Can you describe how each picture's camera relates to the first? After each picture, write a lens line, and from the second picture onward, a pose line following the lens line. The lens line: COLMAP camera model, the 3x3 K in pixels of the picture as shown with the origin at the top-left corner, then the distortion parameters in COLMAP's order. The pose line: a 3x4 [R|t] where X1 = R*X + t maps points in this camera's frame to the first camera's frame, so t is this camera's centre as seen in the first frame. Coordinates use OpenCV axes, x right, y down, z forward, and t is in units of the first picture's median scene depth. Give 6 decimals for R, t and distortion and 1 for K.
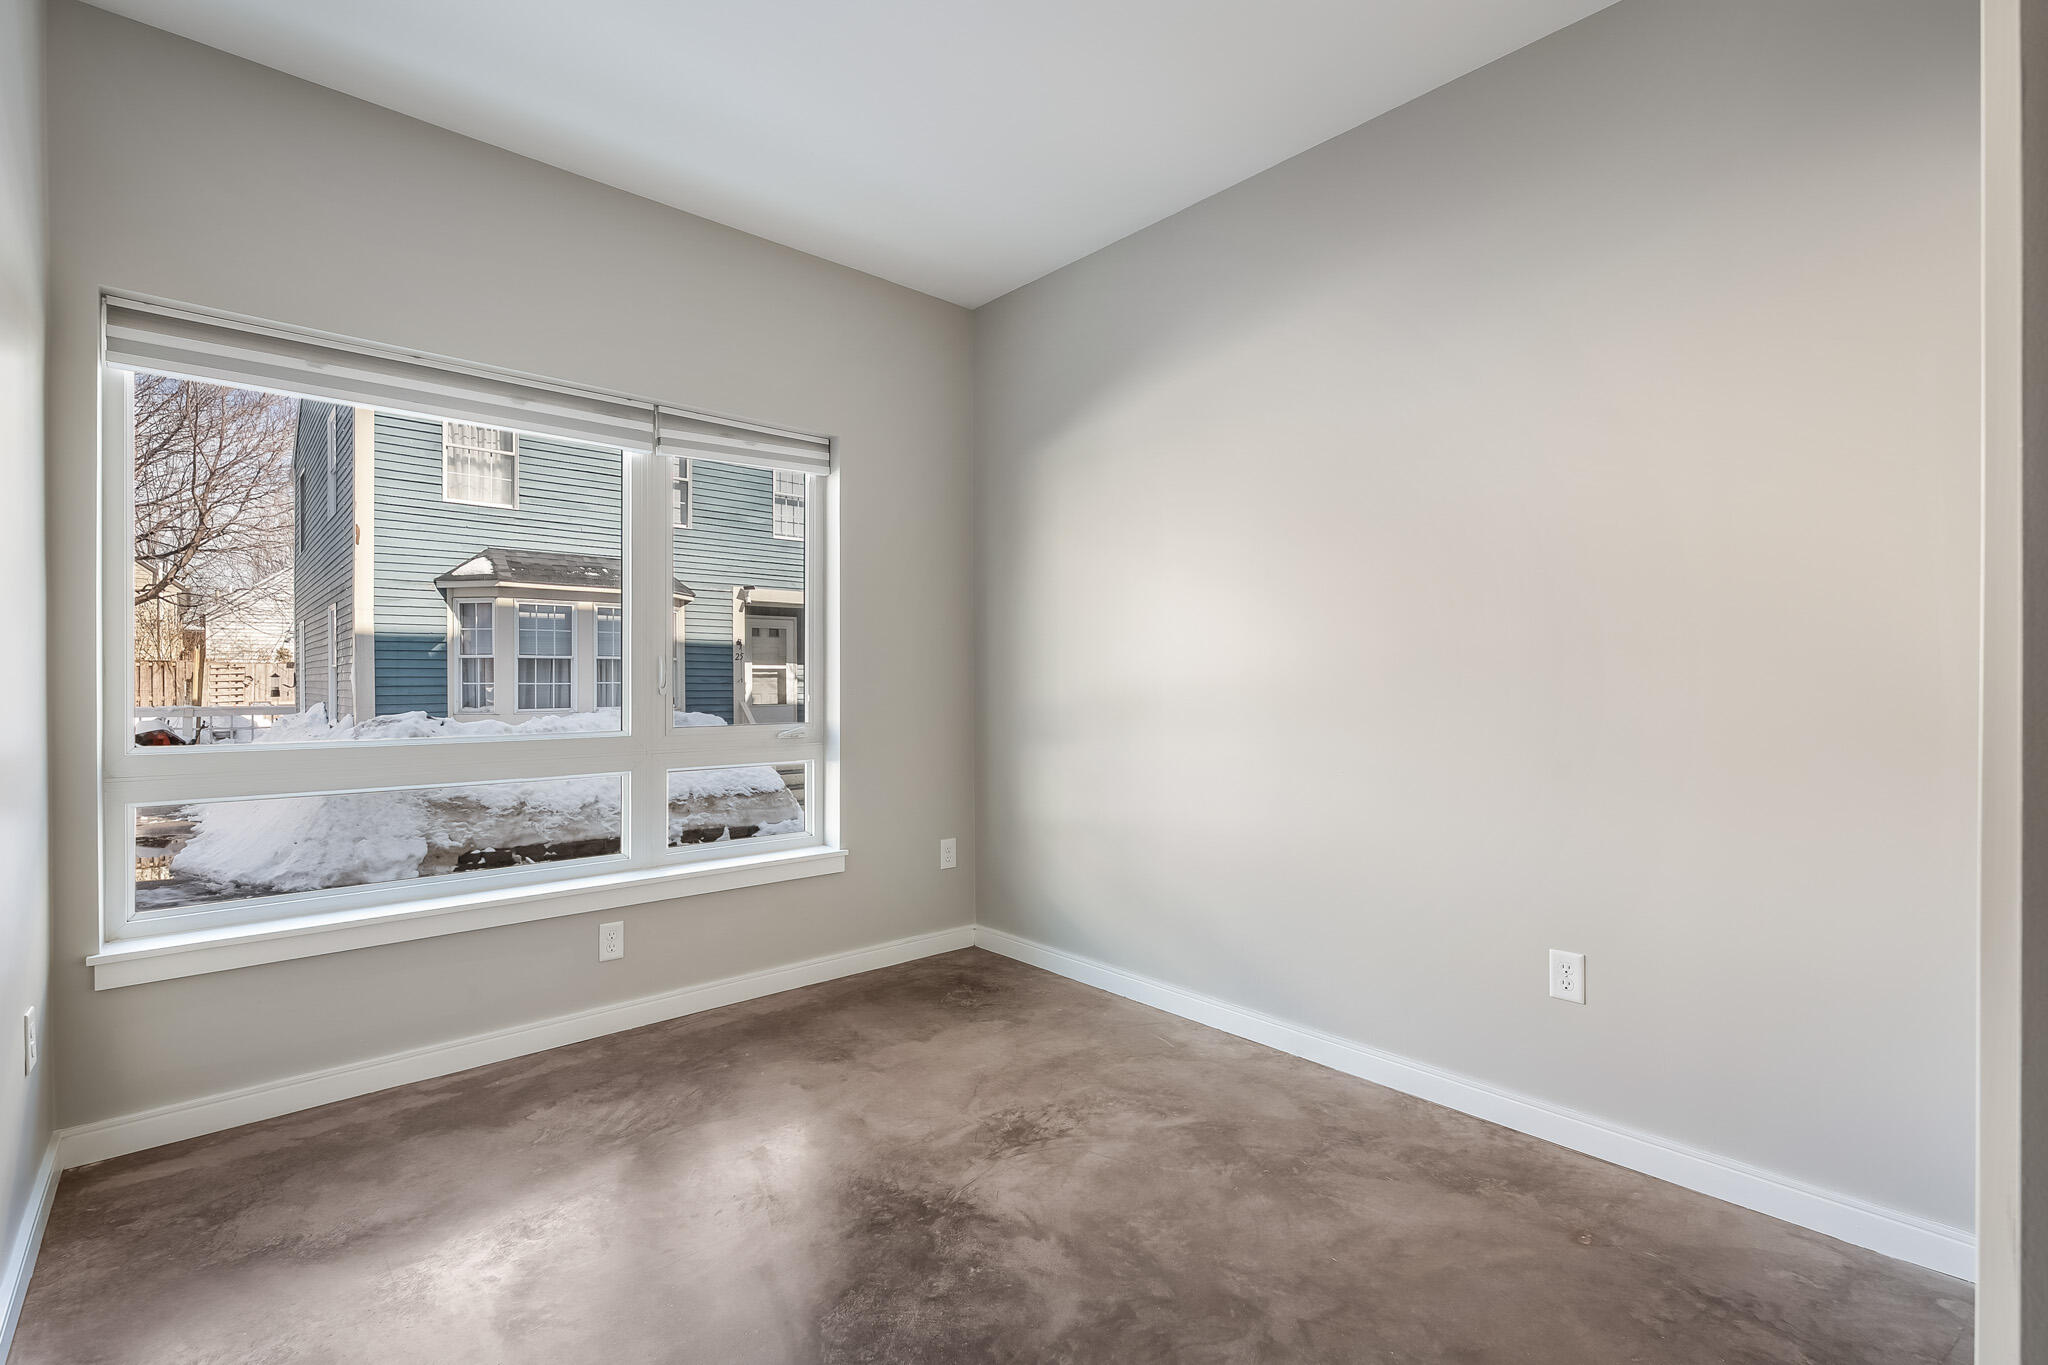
lens RADIAL K [[898.9, 0, 1018.9], [0, 898.9, 682.2], [0, 0, 1]] dist [-0.001116, -0.000189]
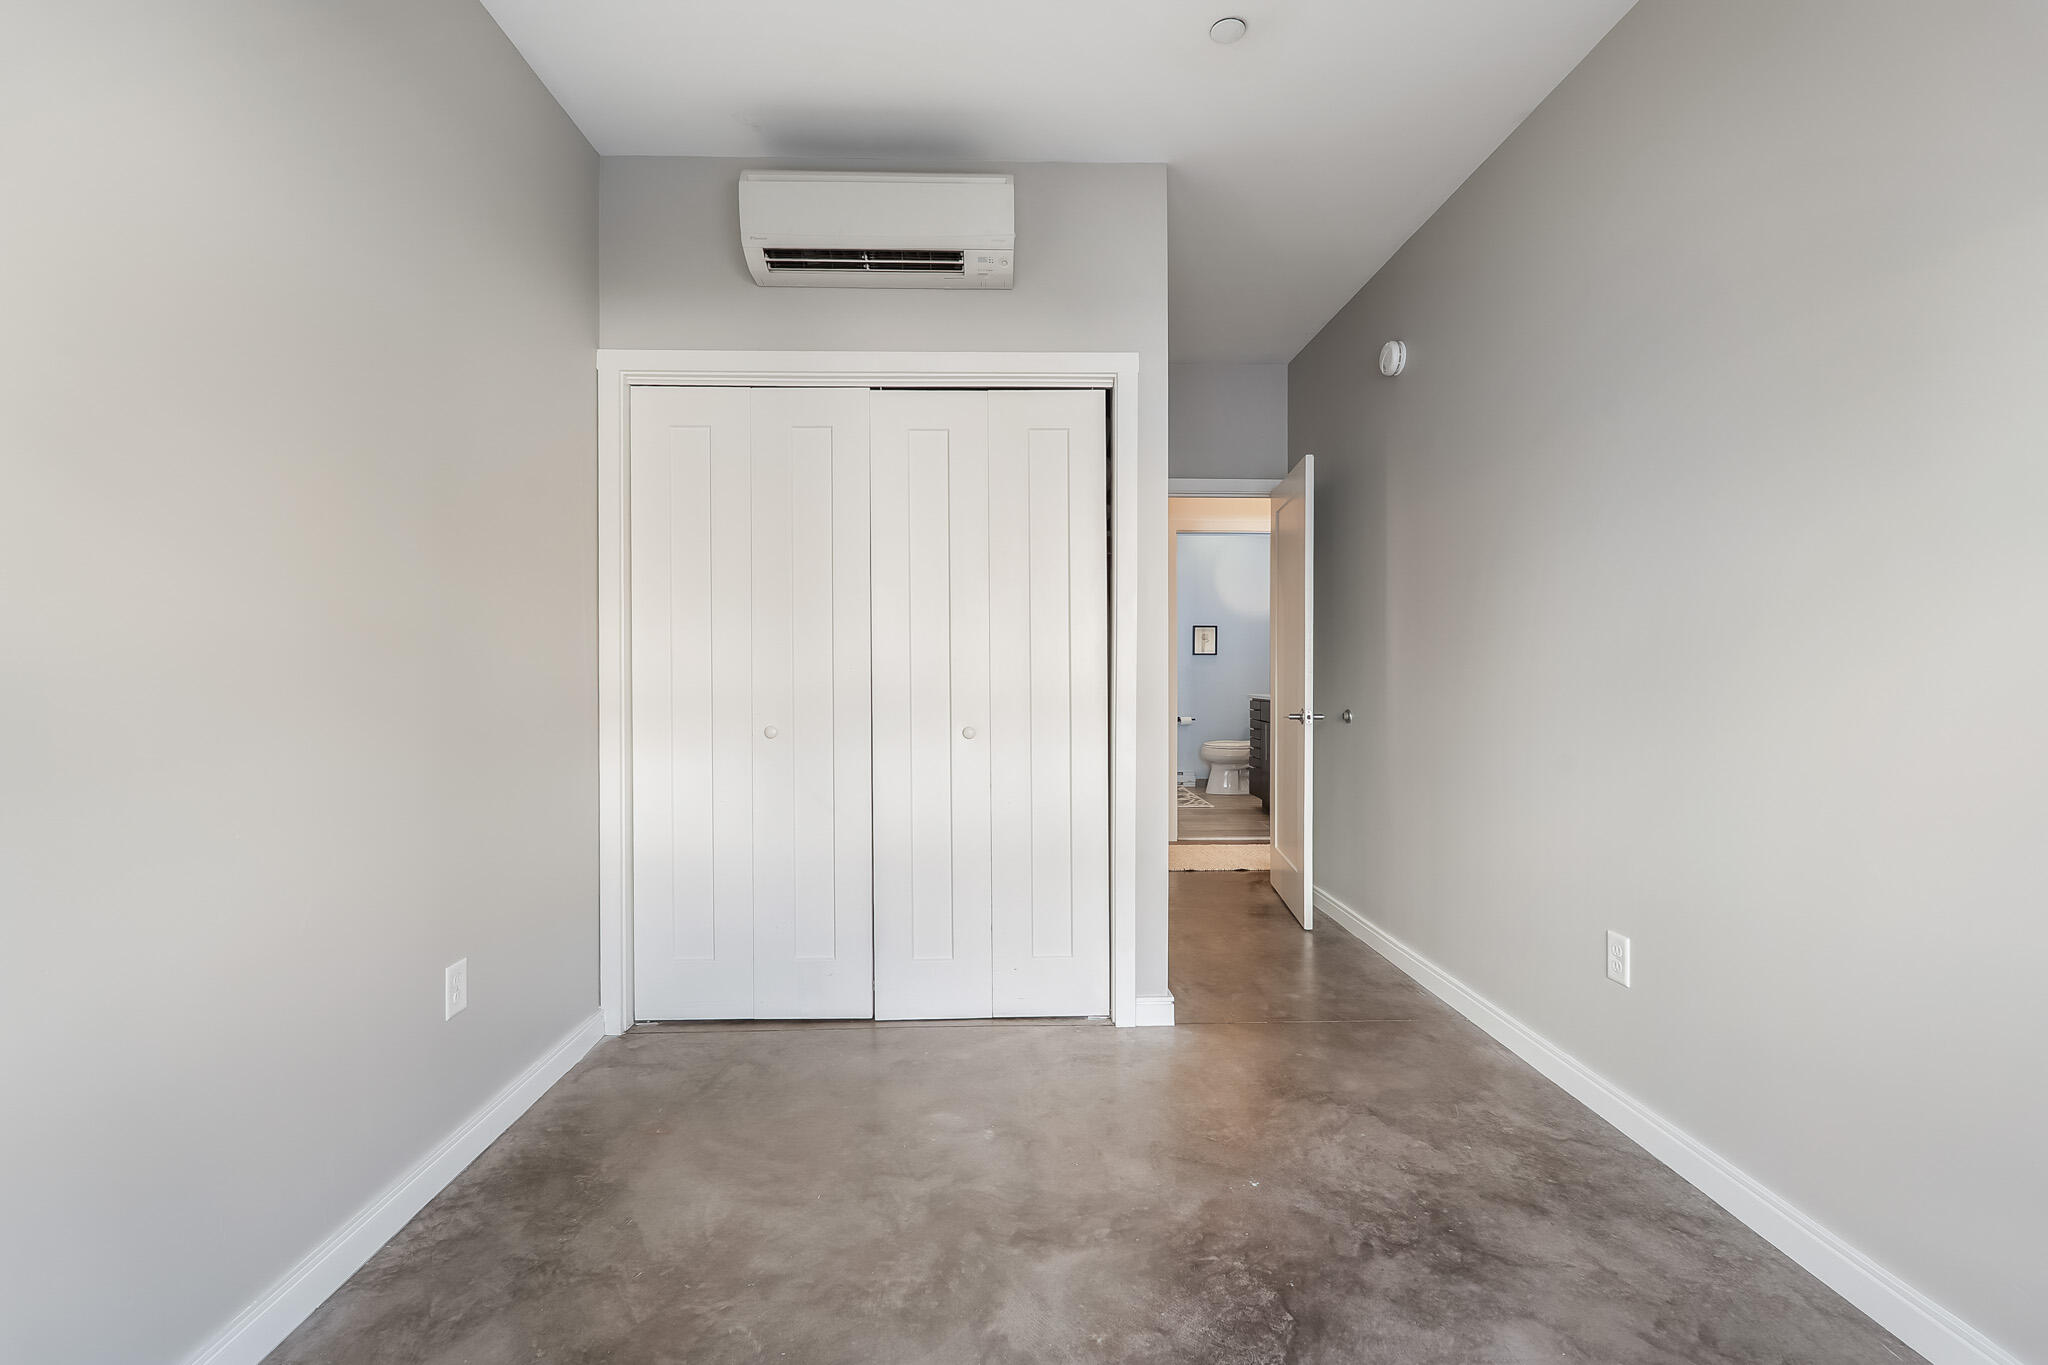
lens RADIAL K [[898.9, 0, 1020.0], [0, 898.9, 677.0], [0, 0, 1]] dist [-0.001116, -0.000189]
pose [[-0.750983, -0.005716, 0.660297, -0.526802], [0.002000, 0.999938, 0.010931, -0.003185], [-0.660318, 0.009529, -0.750925, 1.575958]]
